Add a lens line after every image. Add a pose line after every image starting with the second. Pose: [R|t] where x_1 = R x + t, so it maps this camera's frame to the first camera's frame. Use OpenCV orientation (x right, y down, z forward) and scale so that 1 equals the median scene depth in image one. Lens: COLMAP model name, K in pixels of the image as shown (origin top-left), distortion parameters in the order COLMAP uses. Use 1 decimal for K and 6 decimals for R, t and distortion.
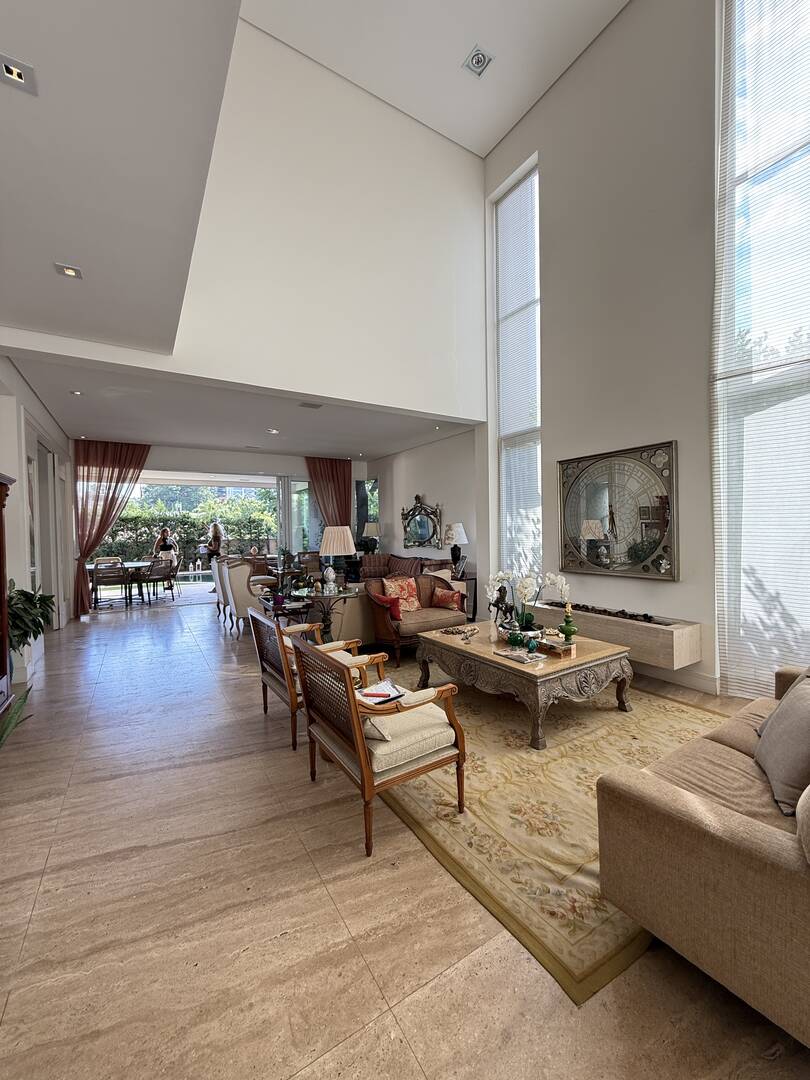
lens RADIAL K [[431.0, 0, 406.8], [0, 431.0, 539.0], [0, 0, 1]] dist [0.000459, 0.000088]
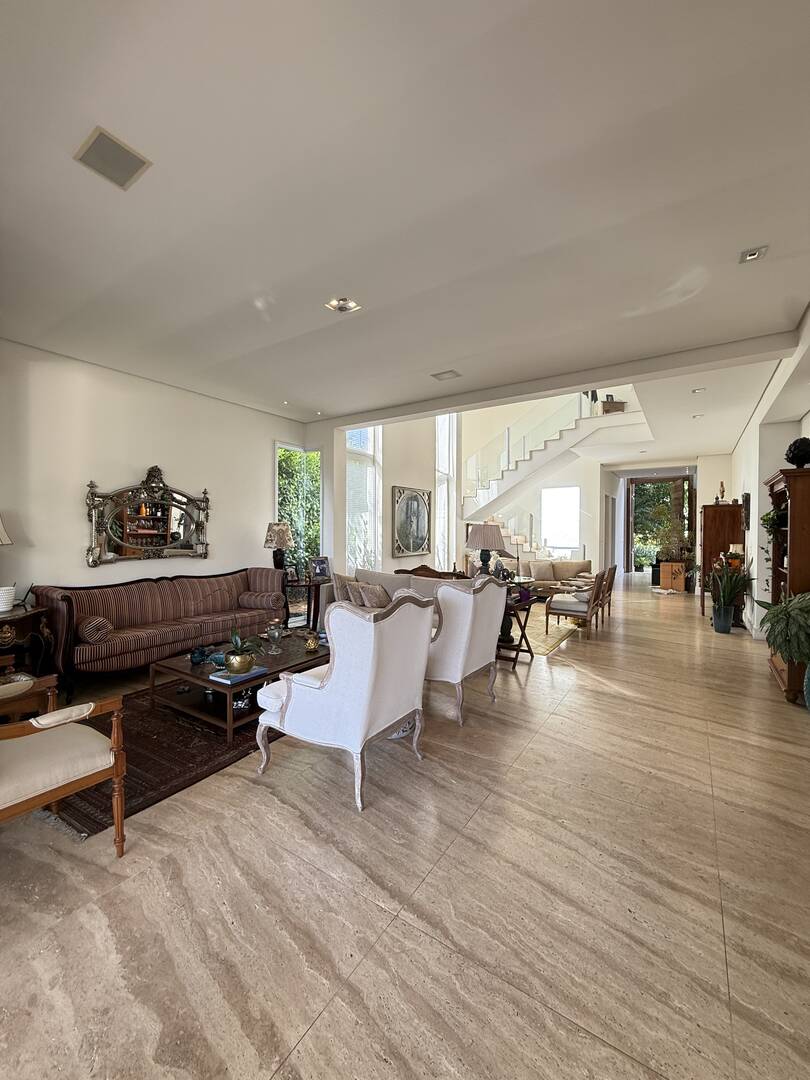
lens RADIAL K [[431.0, 0, 405.7], [0, 431.0, 536.4], [0, 0, 1]] dist [0.000459, 0.000088]
pose [[-0.407489, 0.005285, 0.913195, -1.053325], [0.027152, 0.999611, 0.006330, -0.009091], [-0.912806, 0.027374, -0.407474, 1.574220]]
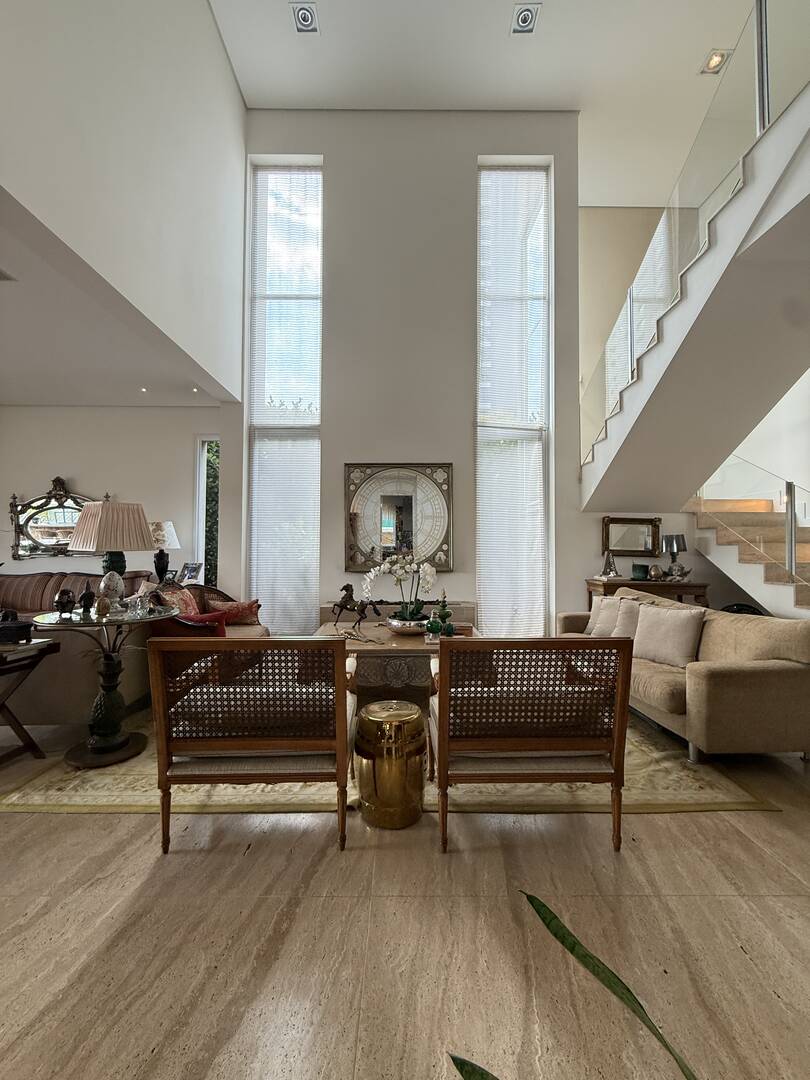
lens RADIAL K [[431.0, 0, 410.1], [0, 431.0, 541.9], [0, 0, 1]] dist [0.000459, 0.000088]
pose [[0.529565, 0.045323, 0.847057, -0.412140], [0.006862, 0.998310, -0.057706, 0.063334], [-0.848241, 0.036372, 0.528359, 0.335623]]
